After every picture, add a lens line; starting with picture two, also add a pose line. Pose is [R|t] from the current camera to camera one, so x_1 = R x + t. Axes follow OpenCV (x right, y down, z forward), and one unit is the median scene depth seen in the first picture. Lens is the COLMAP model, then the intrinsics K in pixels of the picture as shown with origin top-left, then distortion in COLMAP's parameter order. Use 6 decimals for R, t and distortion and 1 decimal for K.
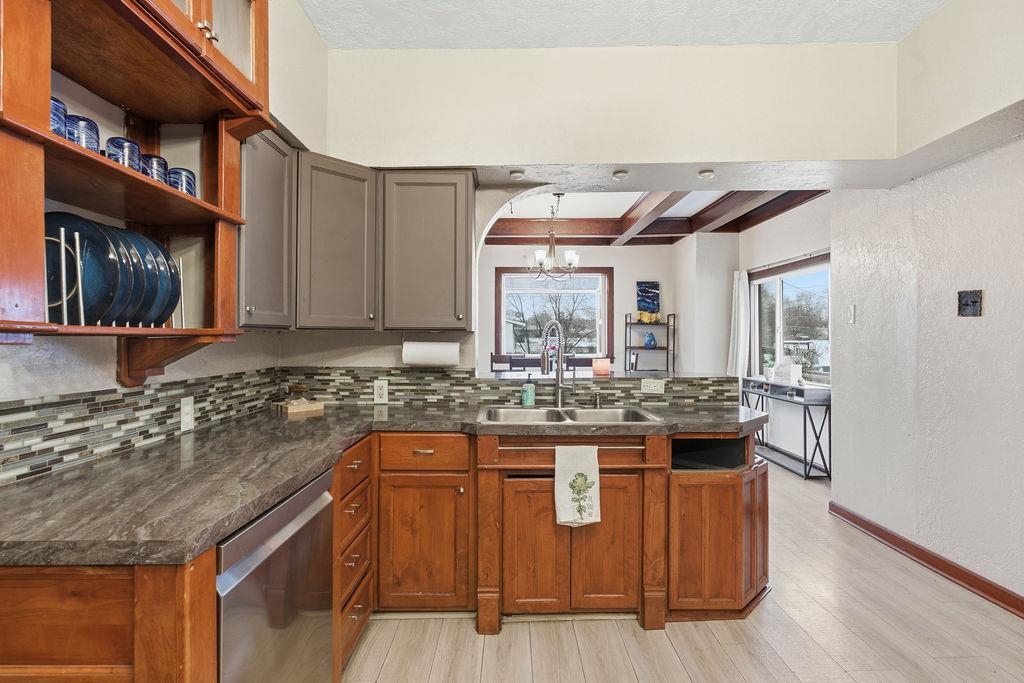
lens RADIAL K [[532.1, 0, 502.9], [0, 532.1, 335.7], [0, 0, 1]] dist [-0.004966, -0.000747]
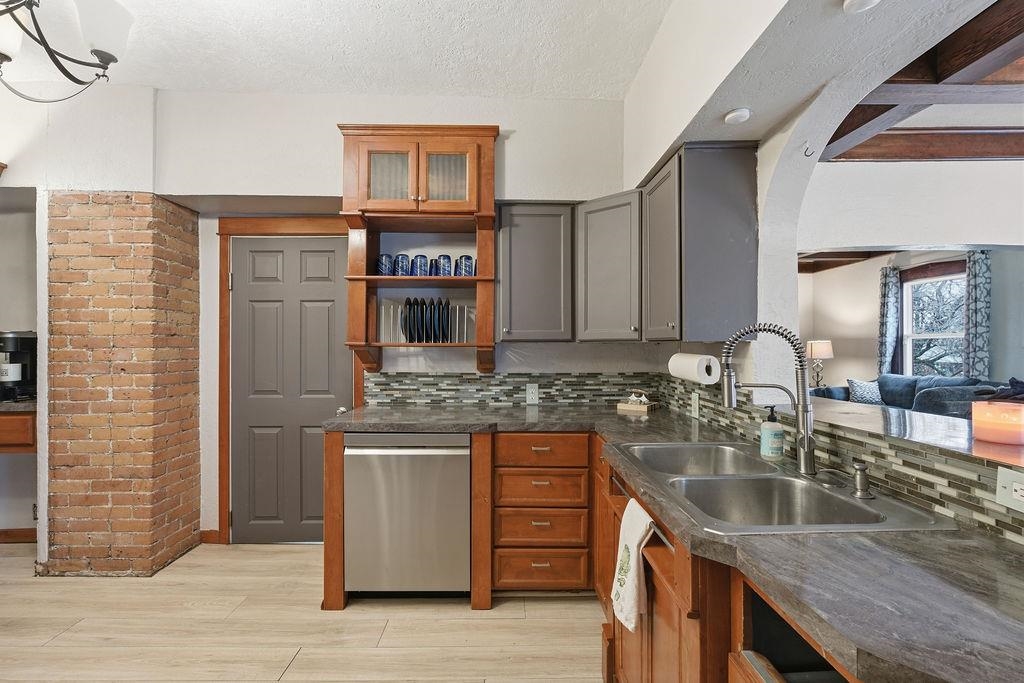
lens RADIAL K [[446.9, 0, 509.9], [0, 446.9, 343.3], [0, 0, 1]] dist [-0.011850, 0.002963]
pose [[0.000103, -0.004362, -0.999990, 0.823860], [0.001667, 0.999989, -0.004361, -0.004369], [0.999999, -0.001667, 0.000111, 0.959489]]
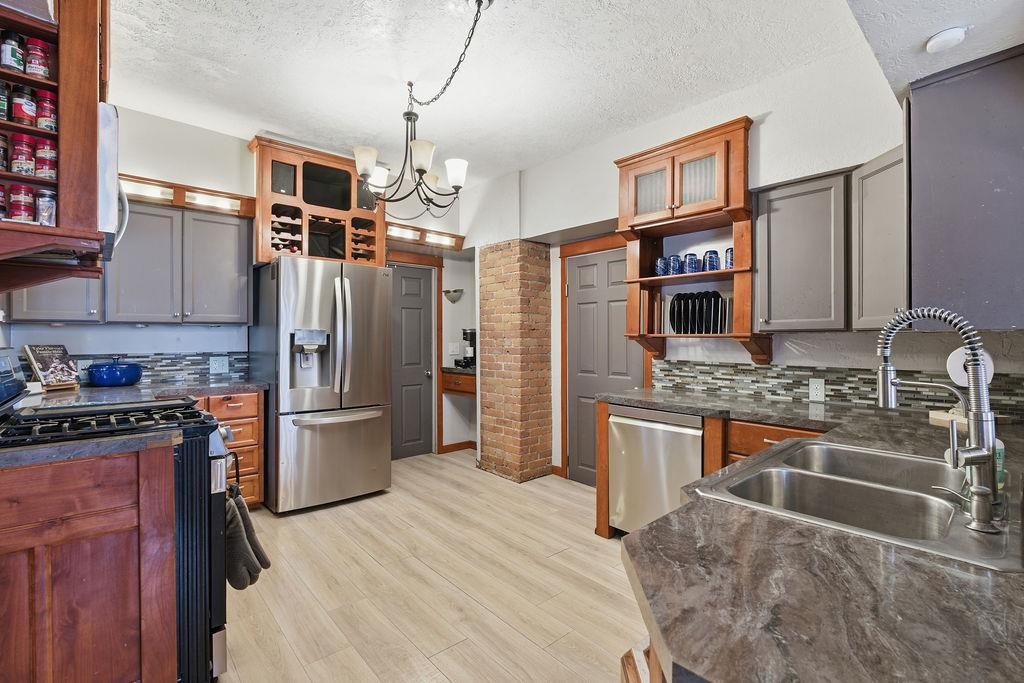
lens RADIAL K [[446.9, 0, 507.6], [0, 446.9, 342.3], [0, 0, 1]] dist [-0.011850, 0.002963]
pose [[-0.760380, 0.009436, -0.649410, 0.895032], [0.003244, 0.999937, 0.010731, -0.001961], [0.649471, 0.006053, -0.760362, 1.425593]]
